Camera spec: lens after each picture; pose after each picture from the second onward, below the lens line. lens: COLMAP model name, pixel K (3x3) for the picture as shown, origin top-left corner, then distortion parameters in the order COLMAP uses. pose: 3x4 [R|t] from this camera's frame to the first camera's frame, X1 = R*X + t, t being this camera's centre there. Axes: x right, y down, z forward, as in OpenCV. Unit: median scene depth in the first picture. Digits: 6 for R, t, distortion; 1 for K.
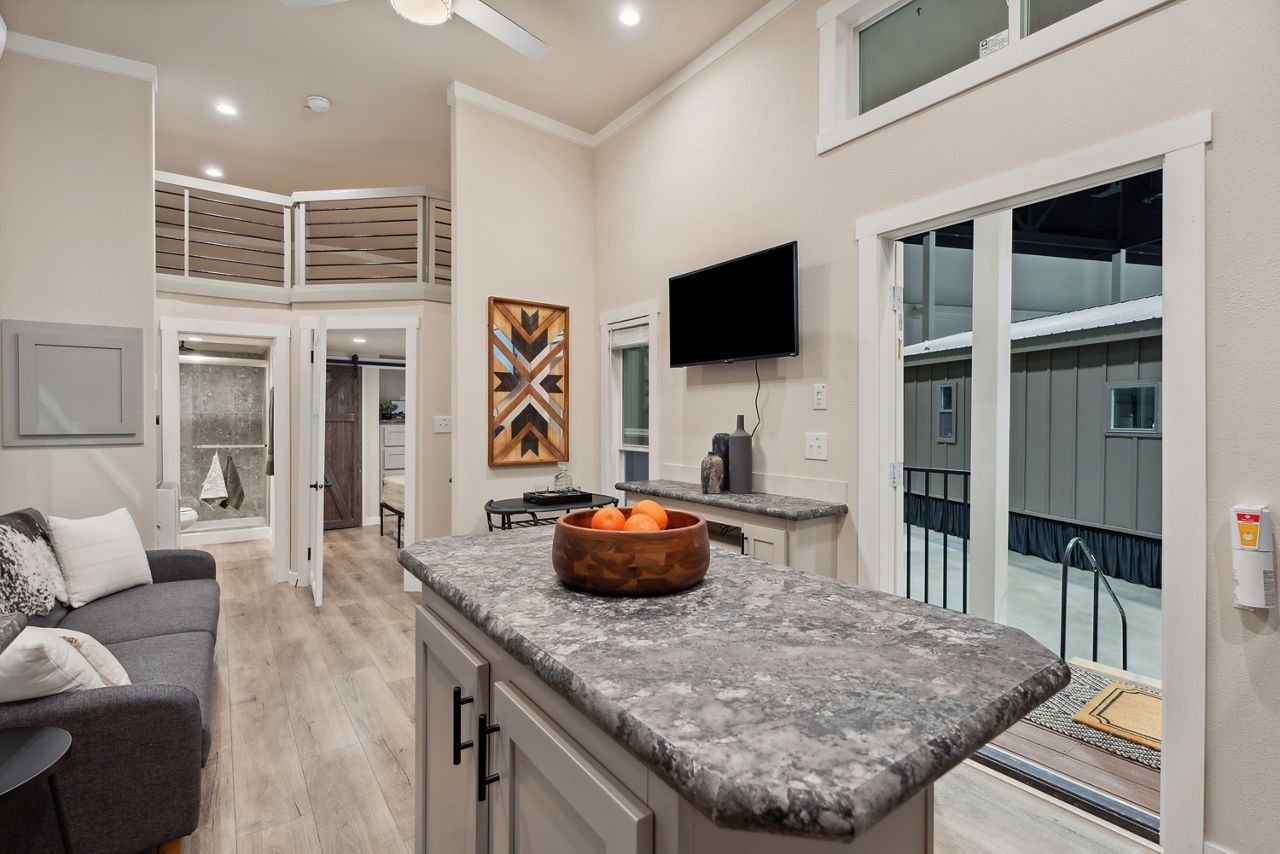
lens RADIAL K [[582.6, 0, 631.8], [0, 582.6, 425.1], [0, 0, 1]] dist [0.000713, -0.000293]
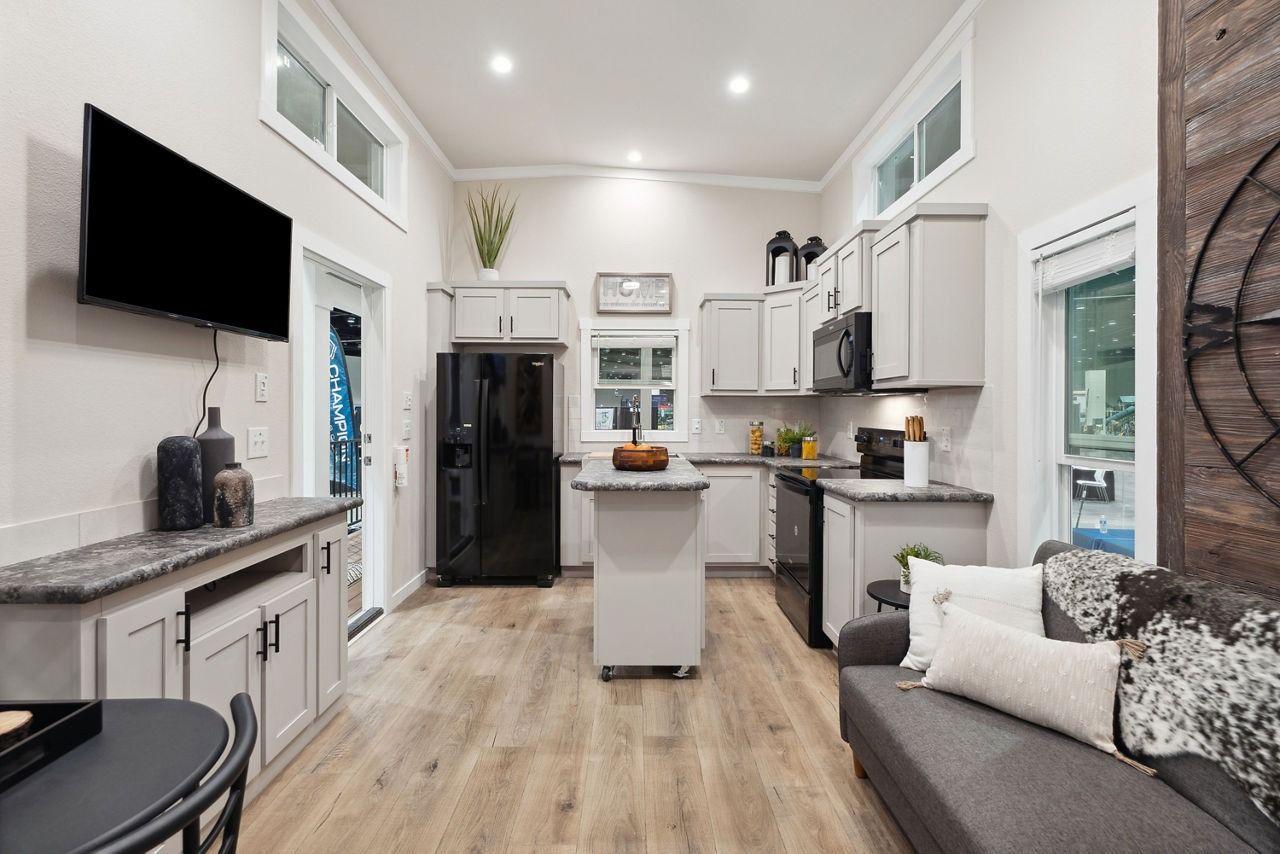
lens RADIAL K [[582.6, 0, 646.4], [0, 582.6, 409.3], [0, 0, 1]] dist [0.000713, -0.000293]
pose [[-0.825826, -0.002631, 0.563919, -0.467331], [0.002941, 0.999955, 0.008971, -0.014598], [-0.563918, 0.009067, -0.825781, 0.960831]]
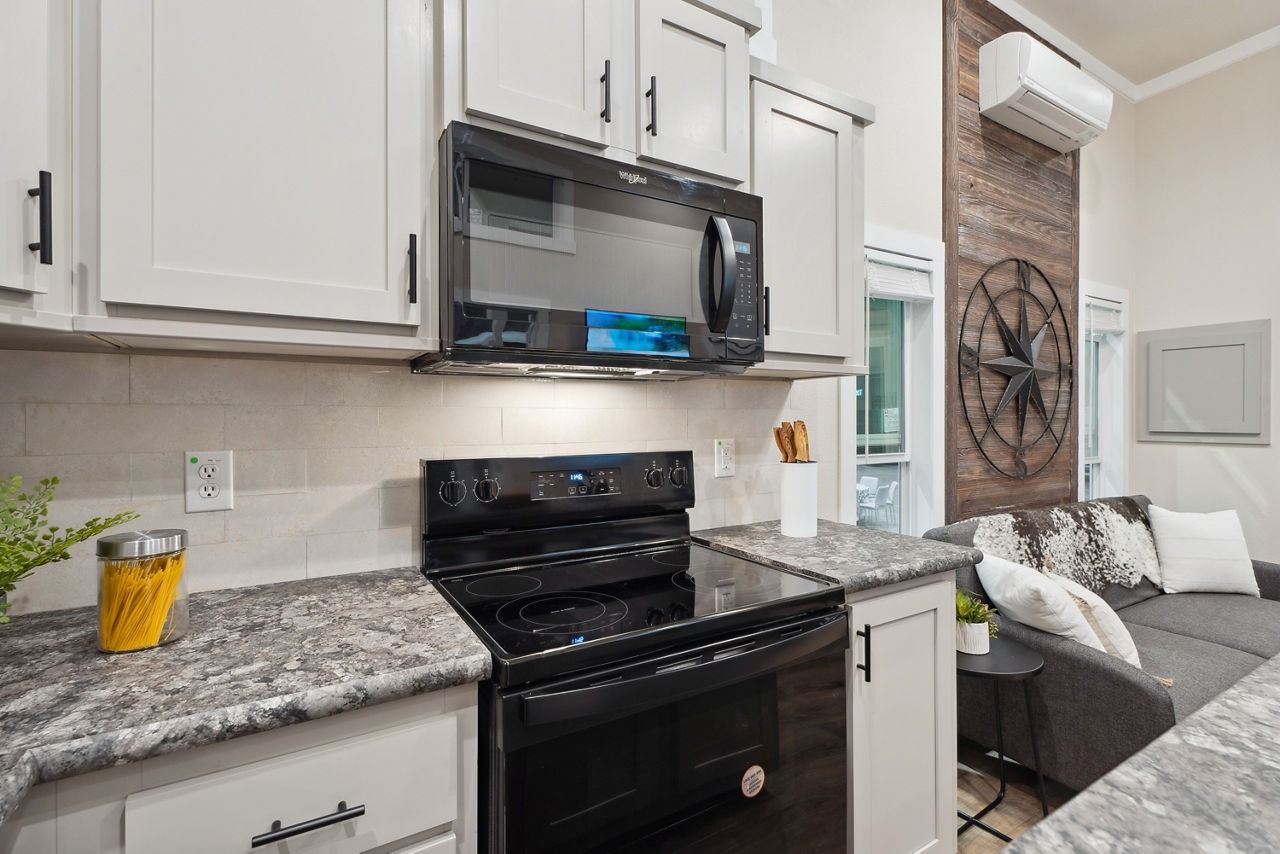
lens RADIAL K [[582.6, 0, 637.4], [0, 582.6, 416.0], [0, 0, 1]] dist [0.000713, -0.000293]
pose [[-0.078715, 0.001818, -0.996896, 0.131509], [-0.013631, 0.999903, 0.002900, -0.002325], [0.996804, 0.013817, -0.078682, 0.069748]]
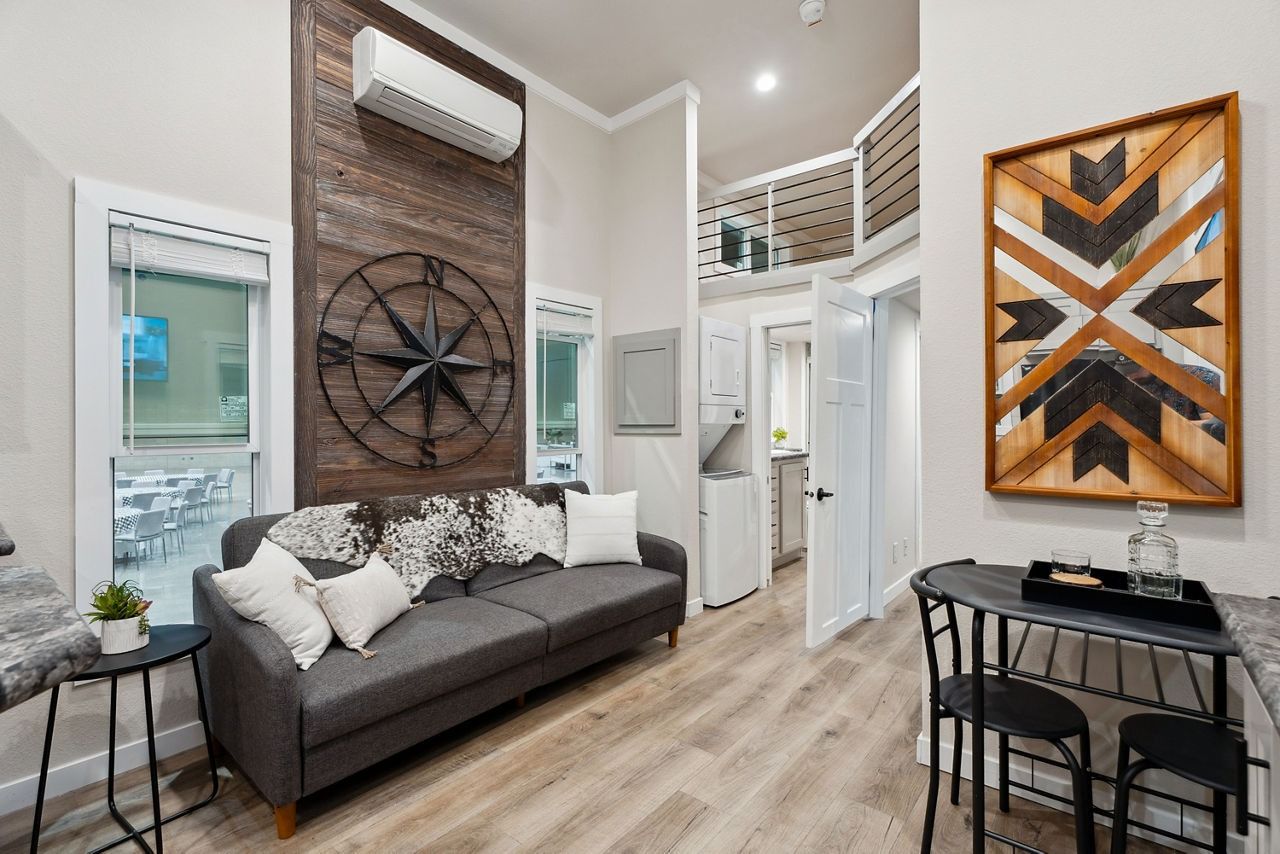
lens RADIAL K [[582.6, 0, 636.7], [0, 582.6, 421.0], [0, 0, 1]] dist [0.000713, -0.000293]
pose [[0.255659, -0.006440, -0.966745, 0.159940], [-0.007577, 0.999934, -0.008665, 0.014959], [0.966737, 0.009540, 0.255594, 0.556550]]
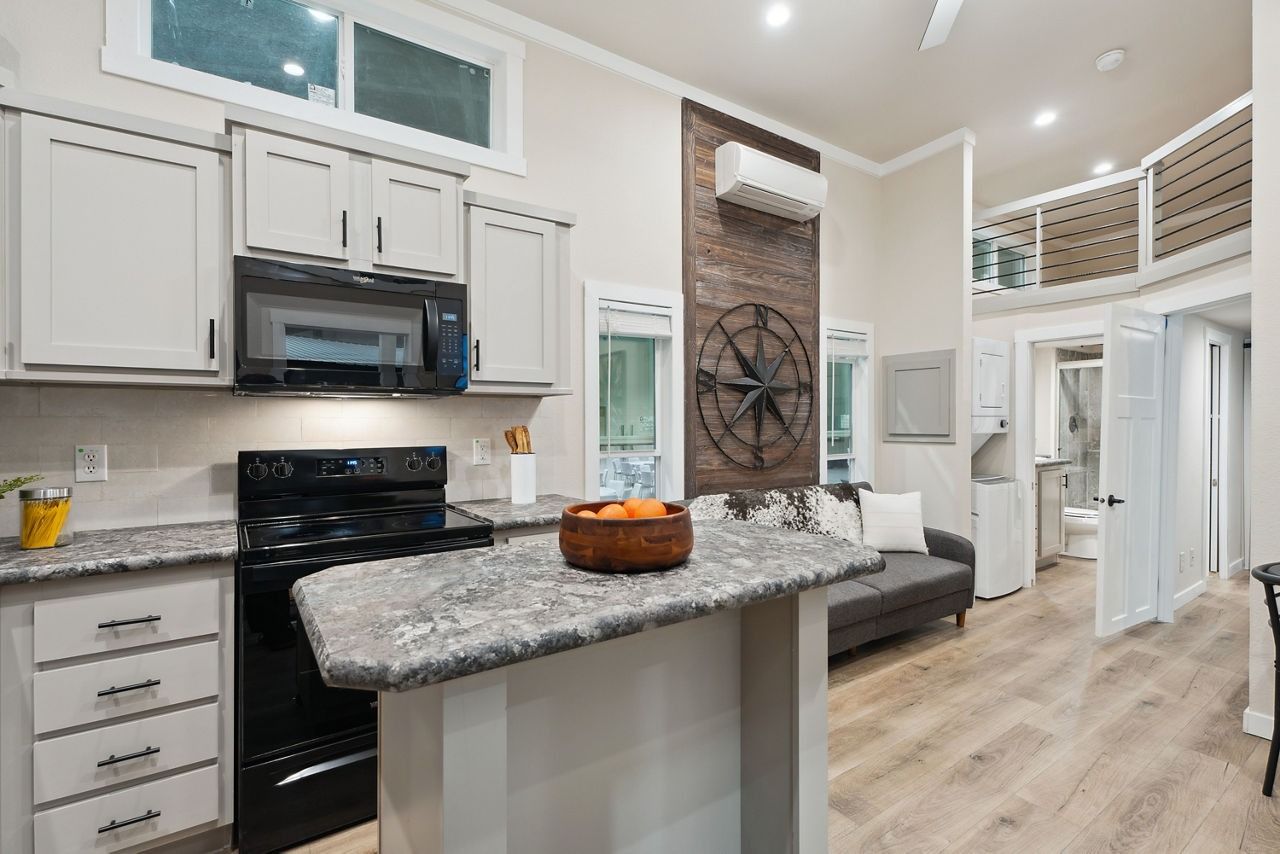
lens RADIAL K [[582.6, 0, 634.9], [0, 582.6, 425.4], [0, 0, 1]] dist [0.000713, -0.000293]
pose [[-0.018630, 0.004781, -0.999815, 0.341350], [-0.009681, 0.999941, 0.004962, -0.004269], [0.999780, 0.009772, -0.018583, 0.301773]]
